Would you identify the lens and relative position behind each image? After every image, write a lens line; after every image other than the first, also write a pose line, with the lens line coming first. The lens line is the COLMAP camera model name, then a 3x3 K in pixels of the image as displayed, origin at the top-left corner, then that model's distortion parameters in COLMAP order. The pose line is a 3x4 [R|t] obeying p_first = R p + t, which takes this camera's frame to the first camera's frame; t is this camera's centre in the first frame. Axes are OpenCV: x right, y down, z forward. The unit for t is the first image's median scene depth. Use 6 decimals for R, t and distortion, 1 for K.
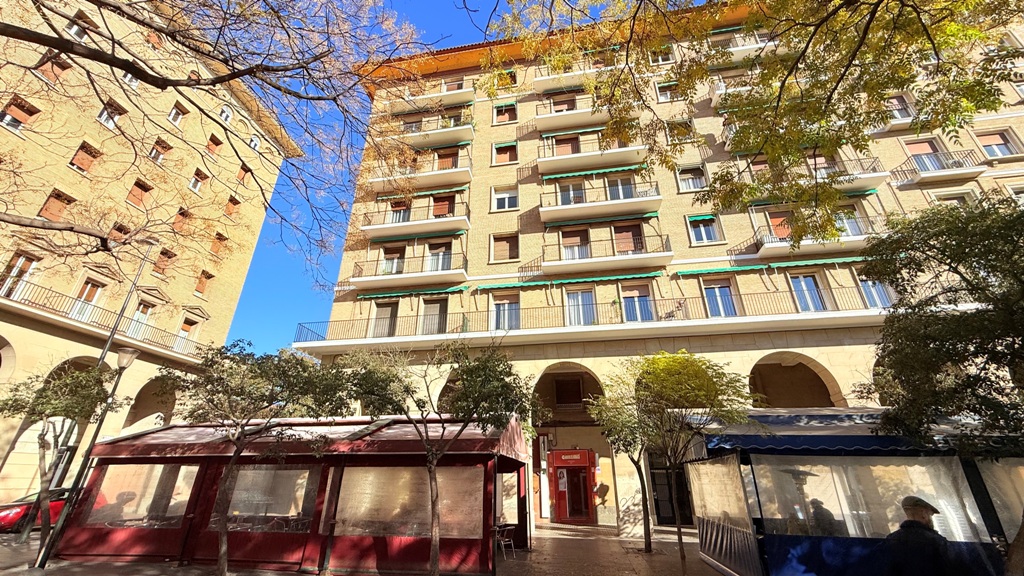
lens RADIAL K [[378.1, 0, 511.5], [0, 378.1, 312.2], [0, 0, 1]] dist [-0.000593, -0.000057]
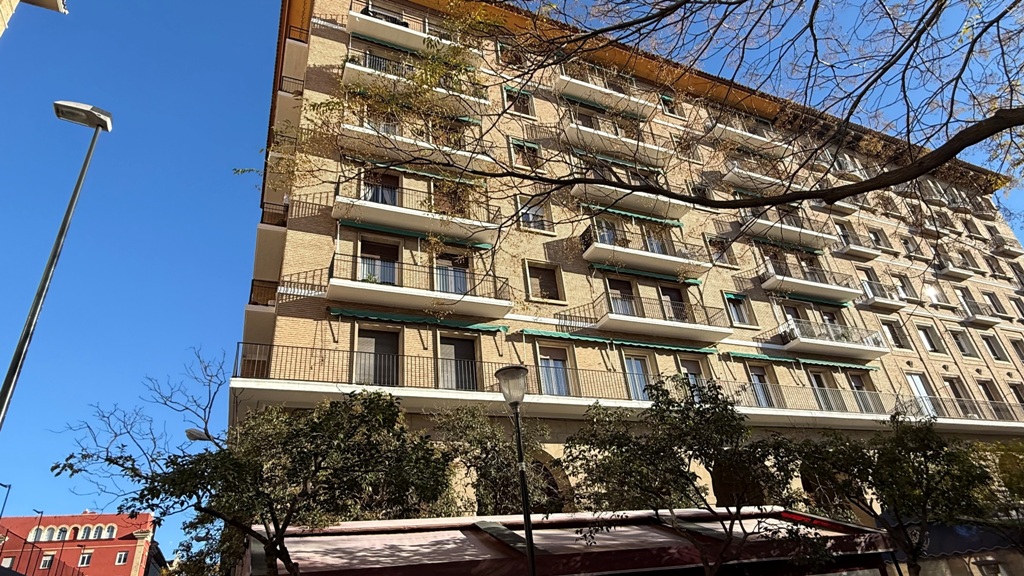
lens RADIAL K [[577.7, 0, 512.0], [0, 577.7, 288.0], [0, 0, 1]] dist [-0.000669, -0.000071]
pose [[0.835685, 0.198930, 0.511916, -0.654636], [-0.127461, 0.976896, -0.171544, 0.041913], [-0.534214, 0.078107, 0.841733, 0.086649]]
